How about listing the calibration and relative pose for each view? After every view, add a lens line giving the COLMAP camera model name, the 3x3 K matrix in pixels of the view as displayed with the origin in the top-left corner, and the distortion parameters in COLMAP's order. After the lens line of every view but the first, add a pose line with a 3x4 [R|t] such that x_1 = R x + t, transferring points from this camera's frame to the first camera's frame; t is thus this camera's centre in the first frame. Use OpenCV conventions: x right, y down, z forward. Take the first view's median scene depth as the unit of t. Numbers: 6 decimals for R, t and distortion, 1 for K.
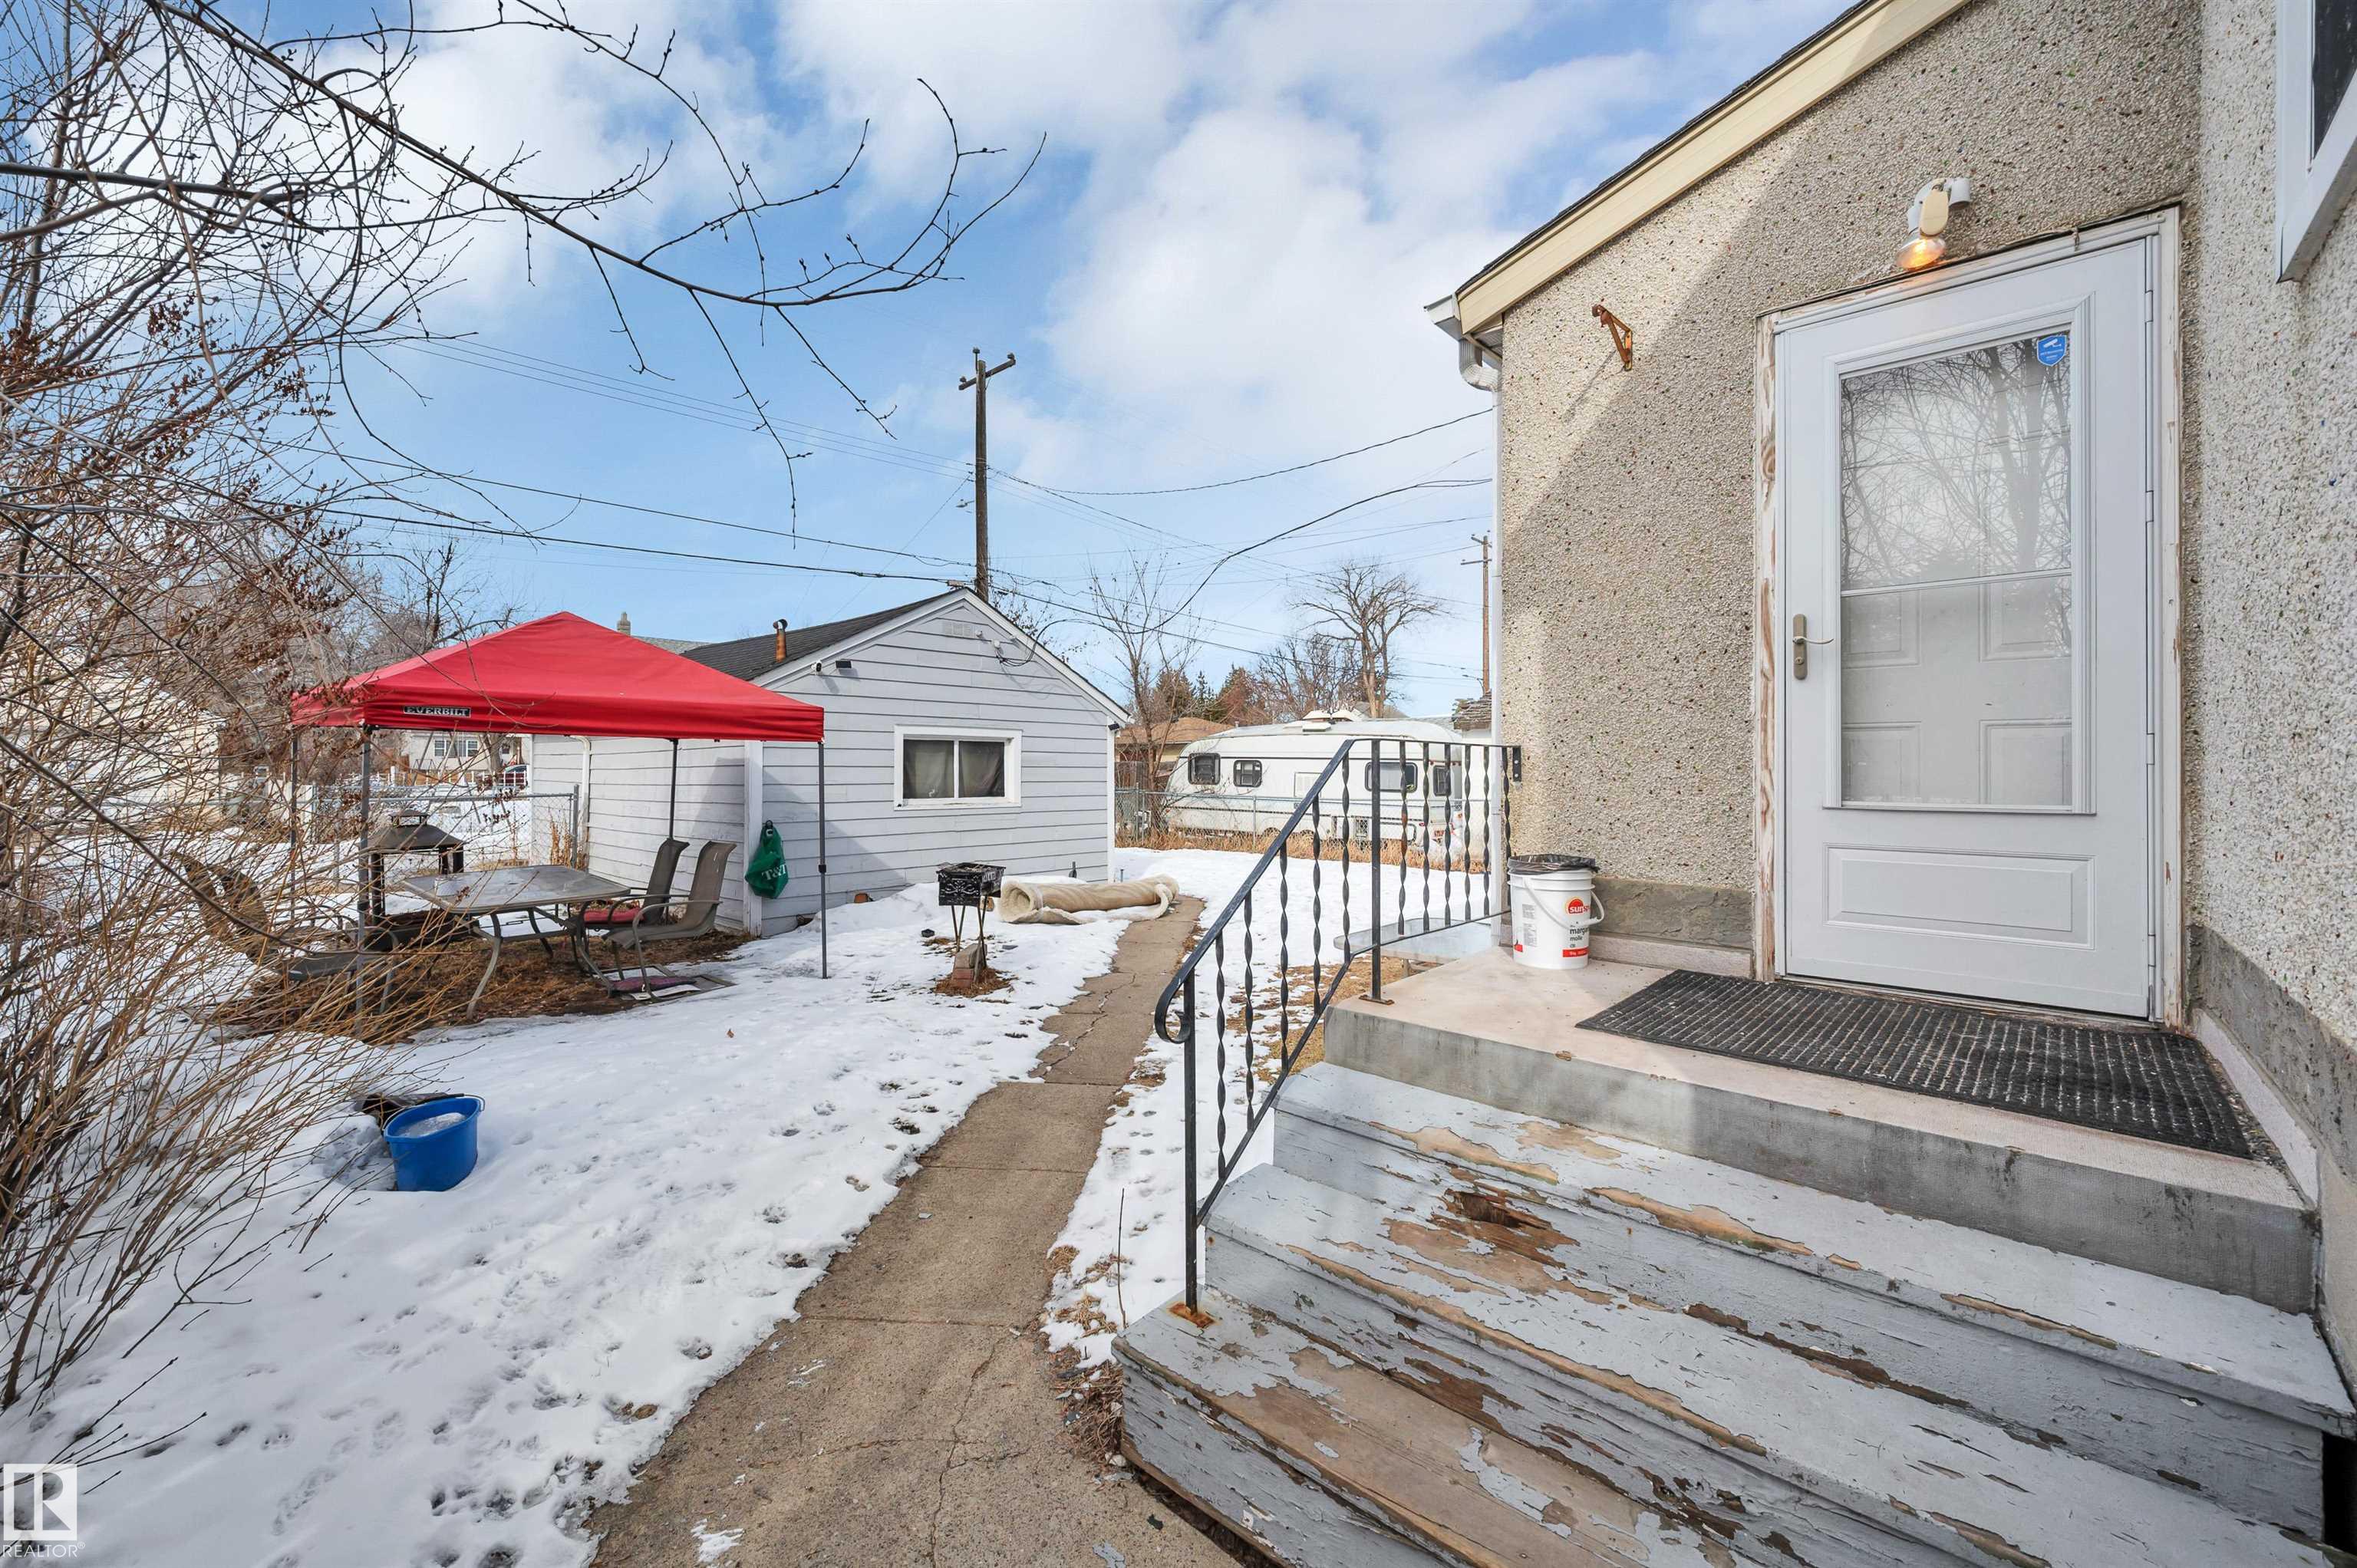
lens RADIAL K [[932.5, 0, 1171.6], [0, 932.5, 777.1], [0, 0, 1]] dist [0.000477, -0.000058]
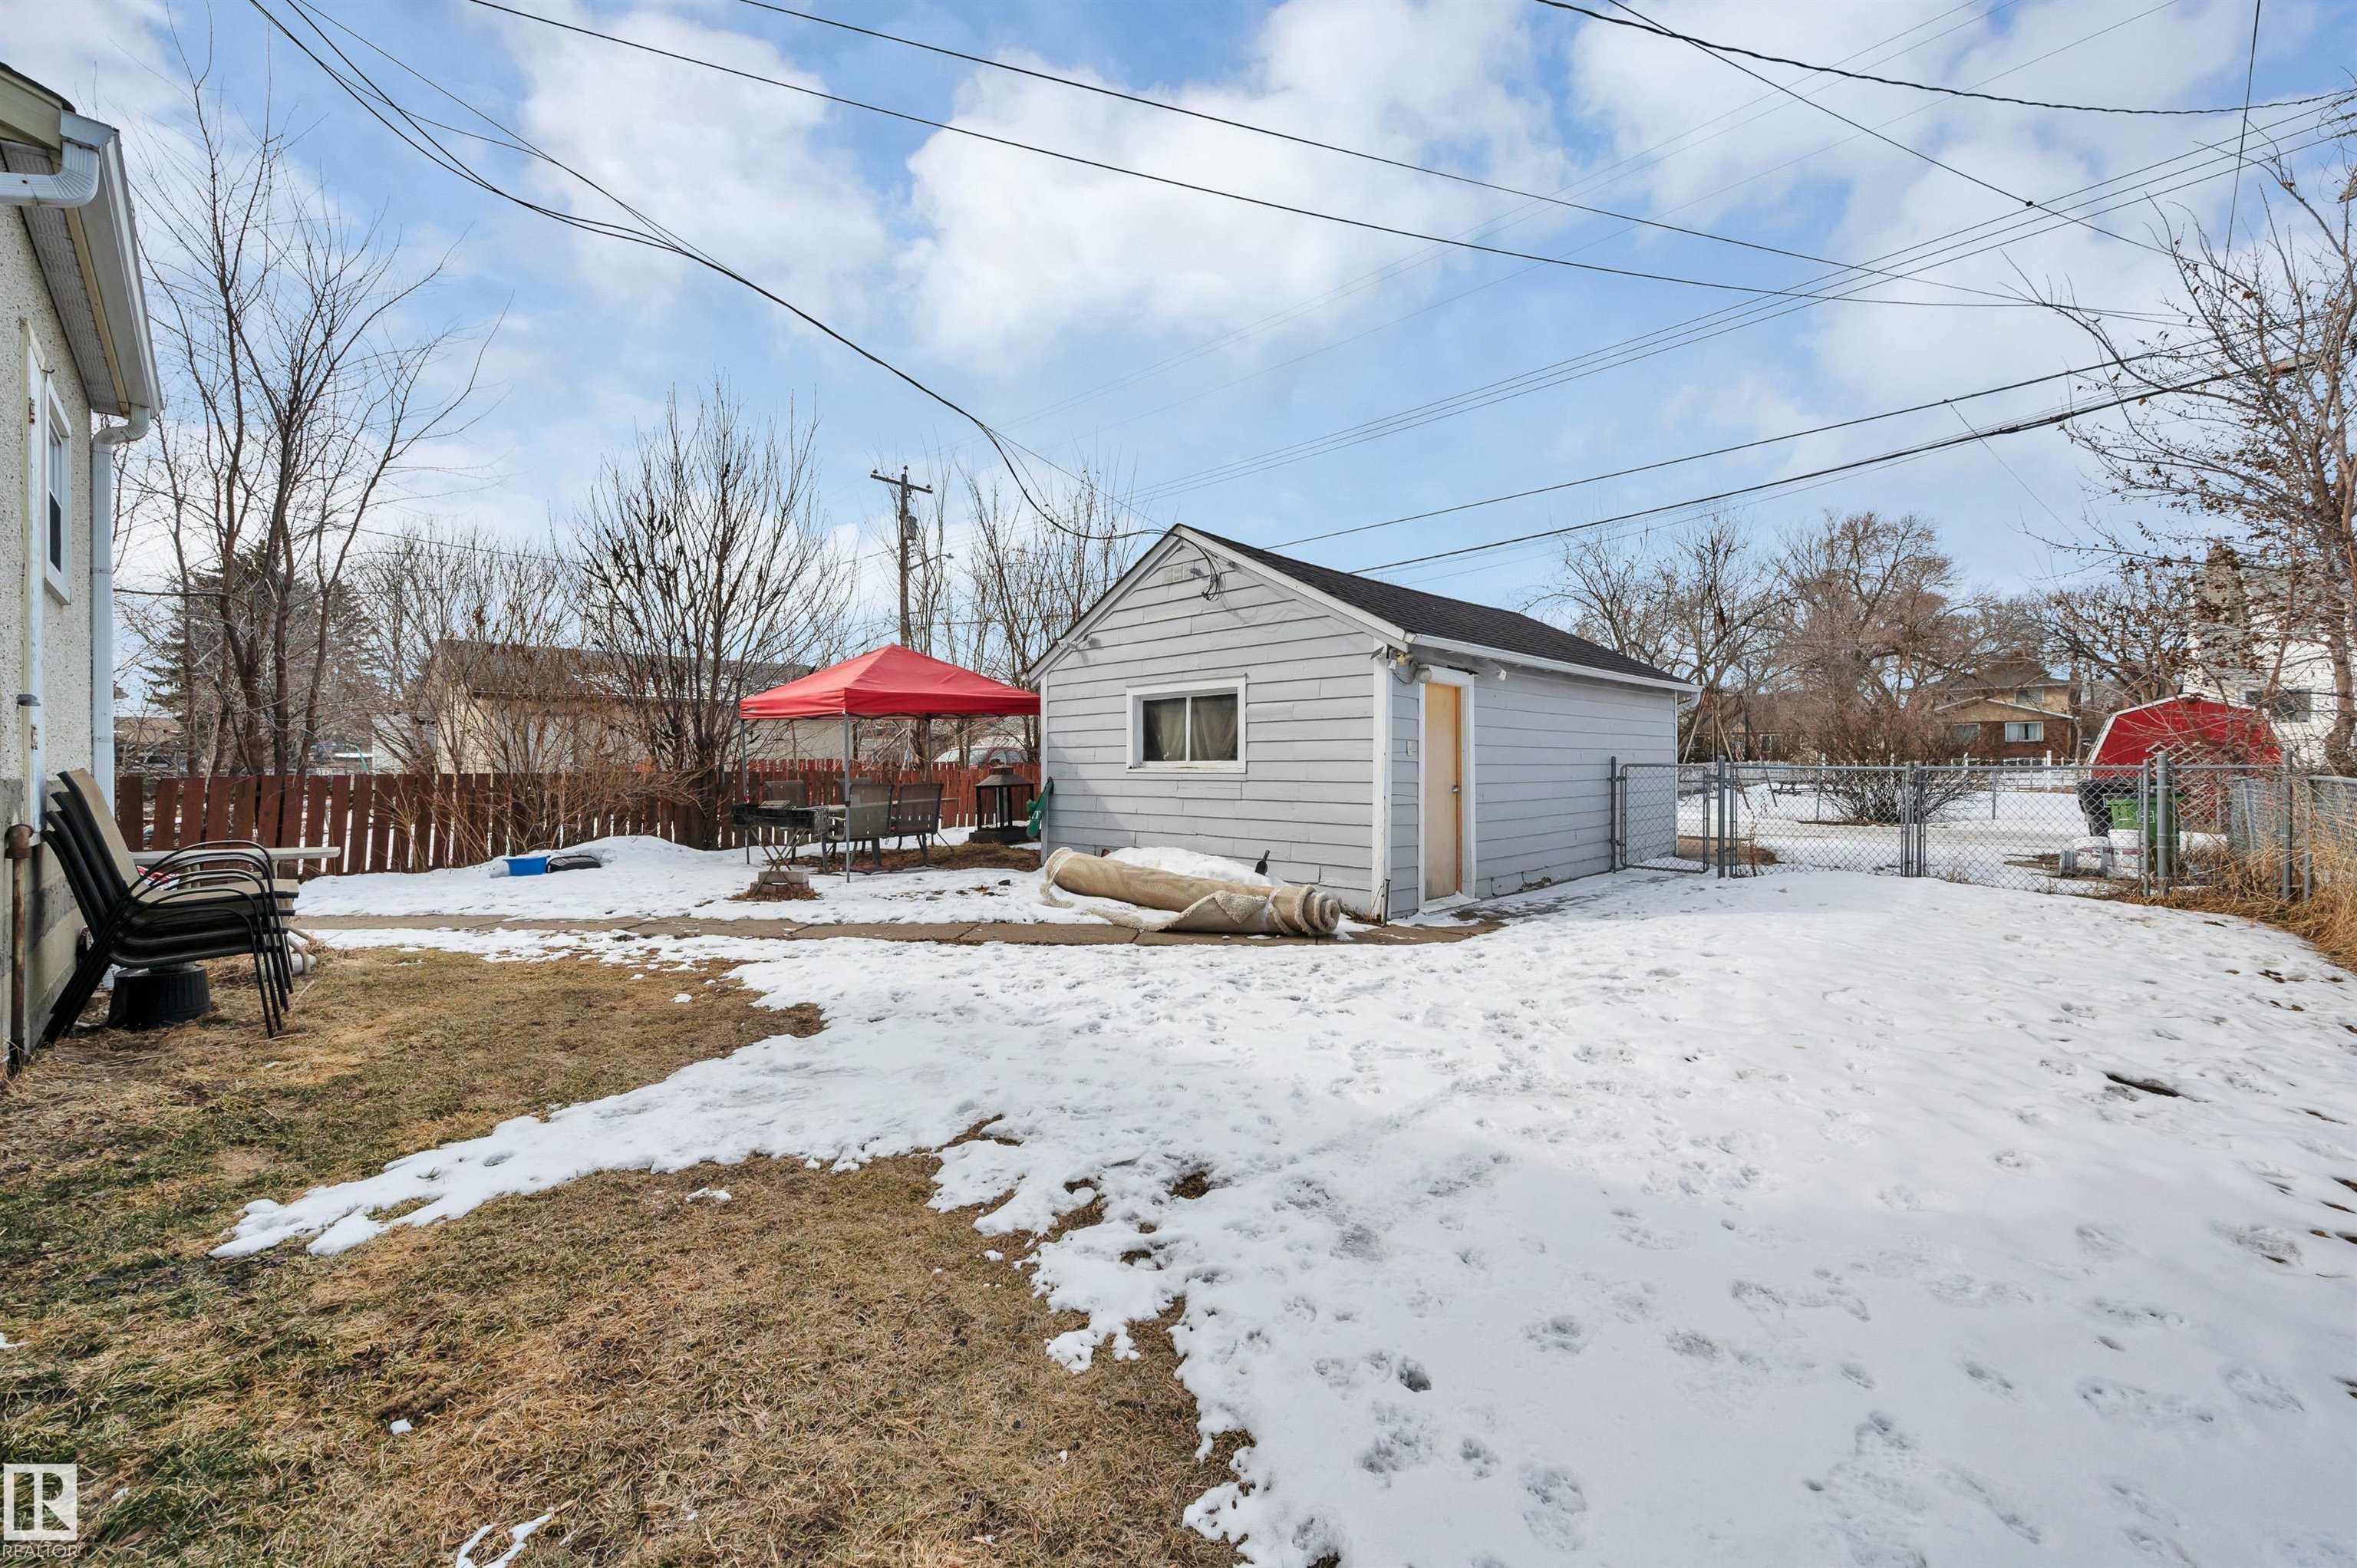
lens RADIAL K [[932.5, 0, 1167.4], [0, 932.5, 774.2], [0, 0, 1]] dist [0.000477, -0.000058]
pose [[-0.038740, 0.008882, -0.999210, 0.911489], [-0.003353, 0.999954, 0.009018, 0.037454], [0.999244, 0.003700, -0.038709, 1.413050]]
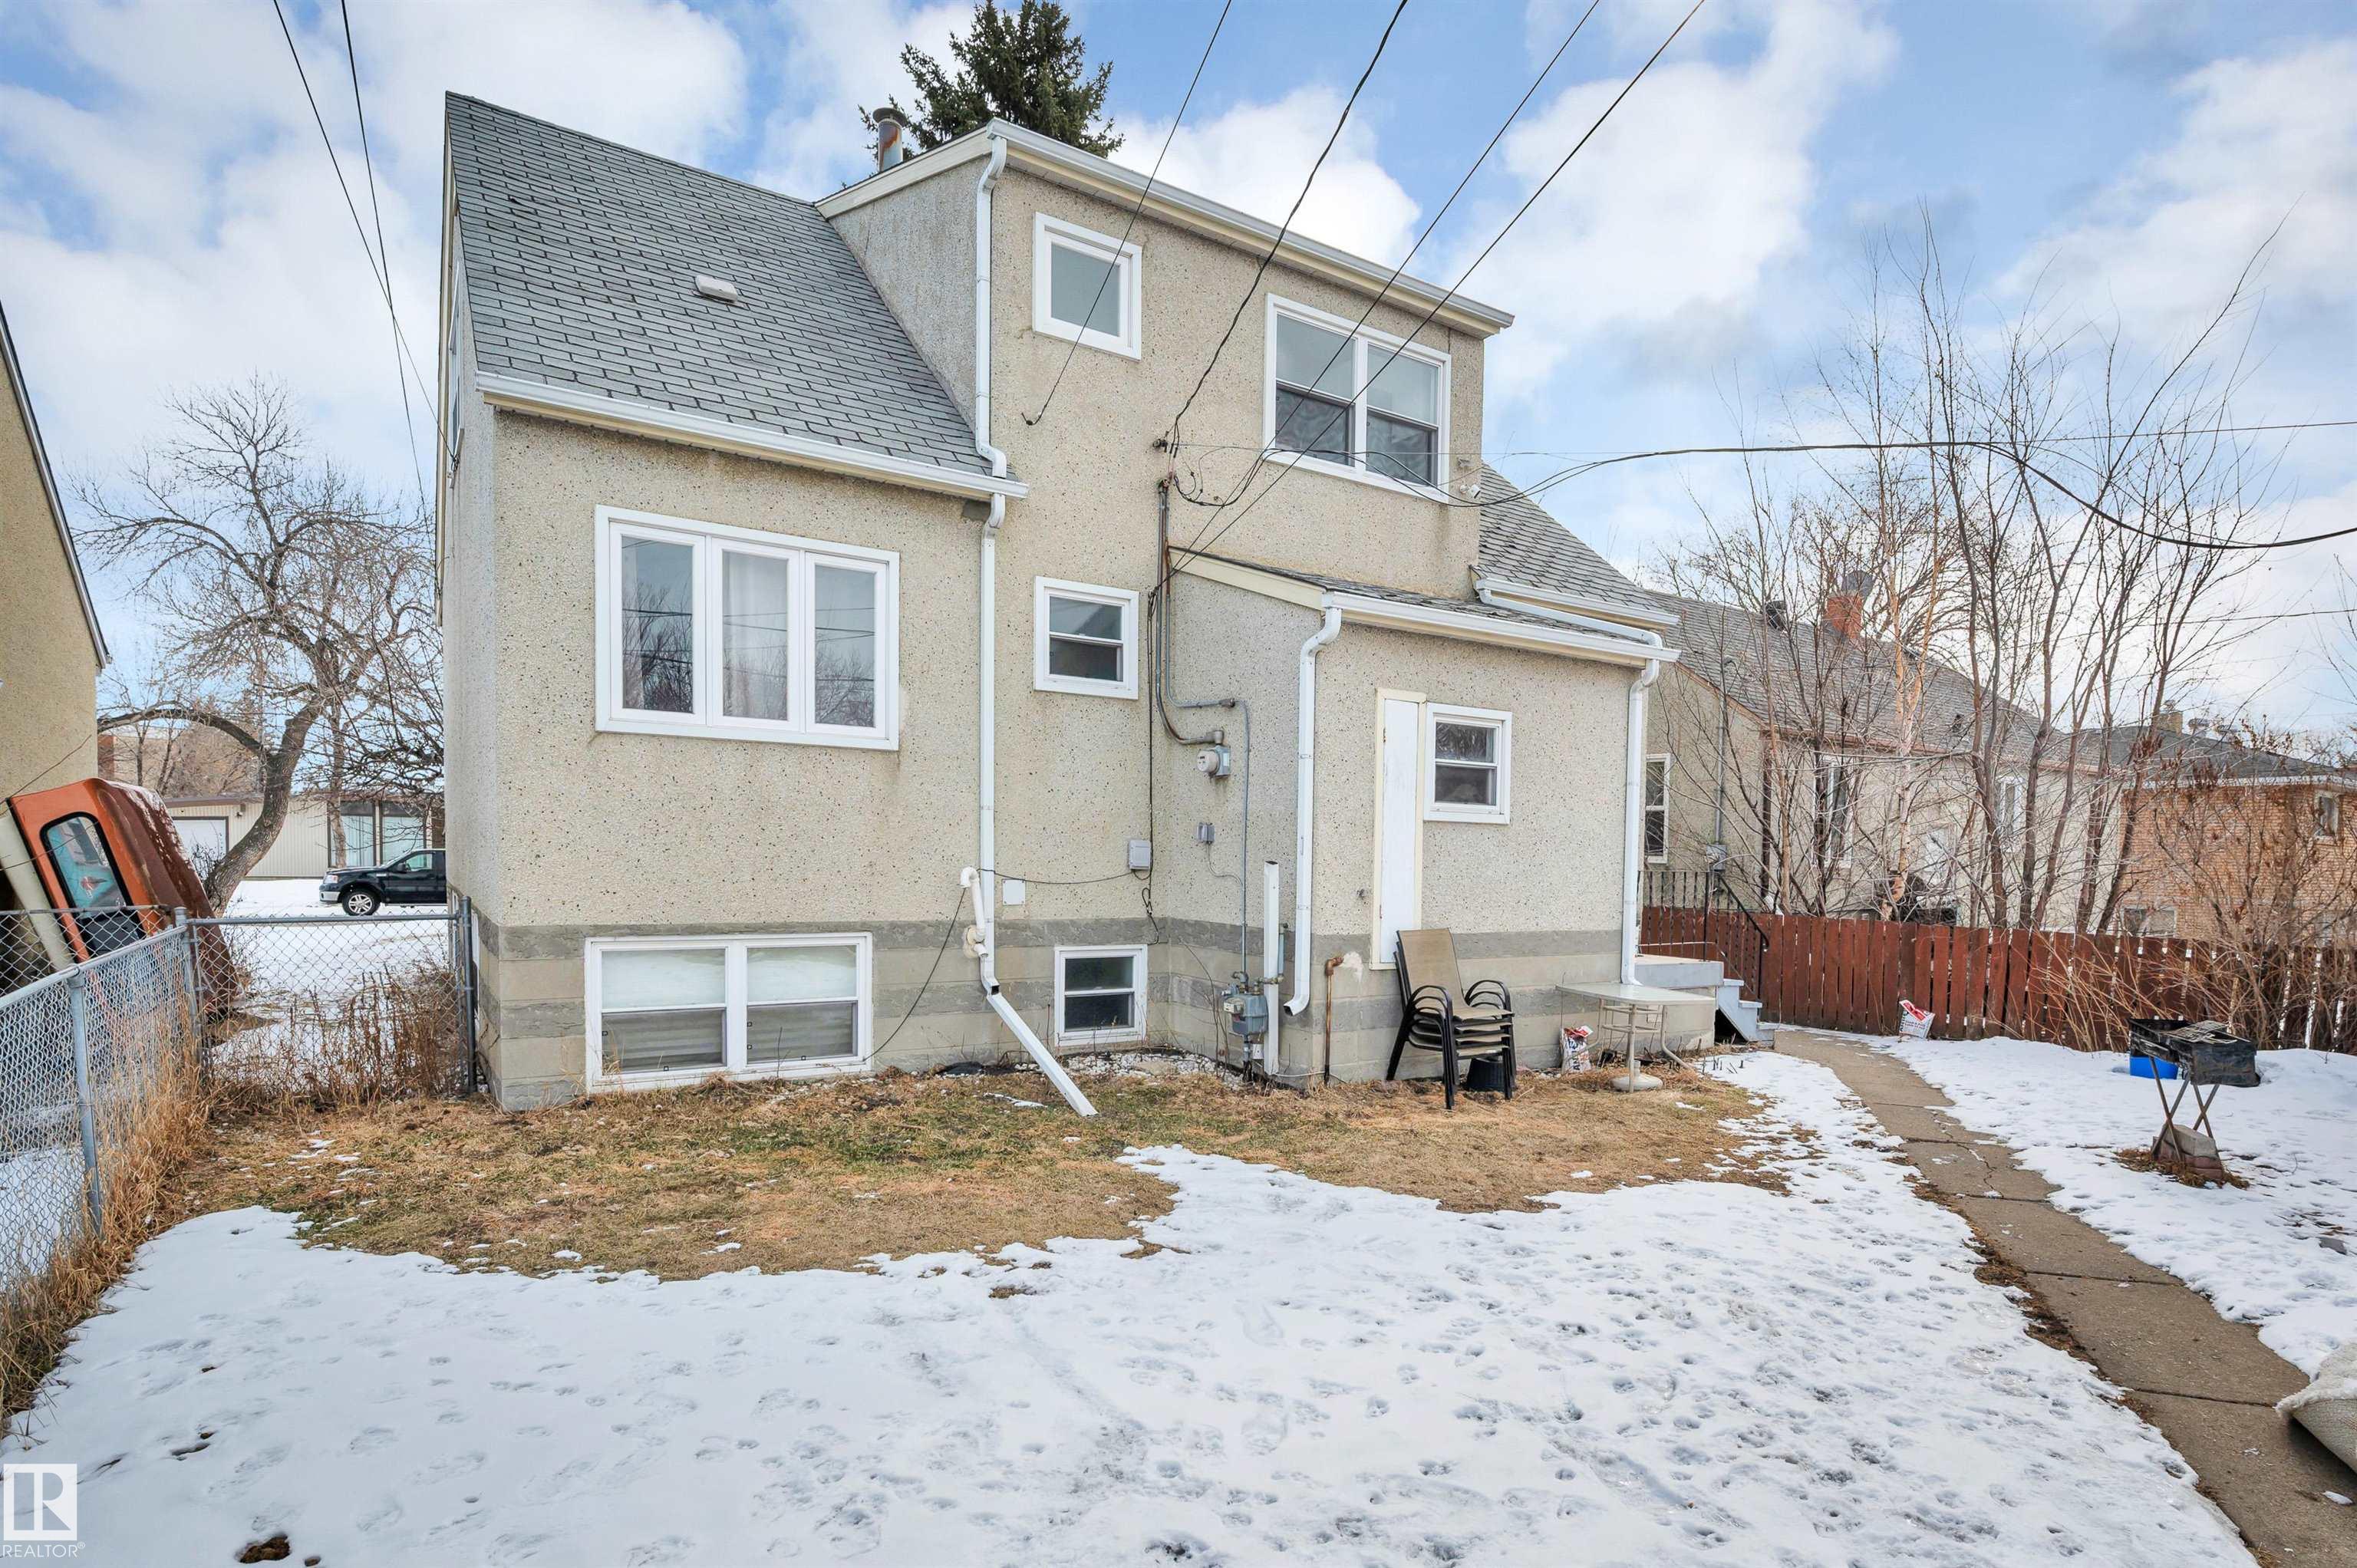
lens RADIAL K [[1214.7, 0, 1223.4], [0, 1214.7, 883.1], [0, 0, 1]] dist [0.001285, -0.000015]
pose [[-0.971339, -0.024965, 0.236383, 0.317139], [-0.016848, 0.999199, 0.036294, -0.043520], [-0.237100, 0.031271, -0.970982, 1.988856]]
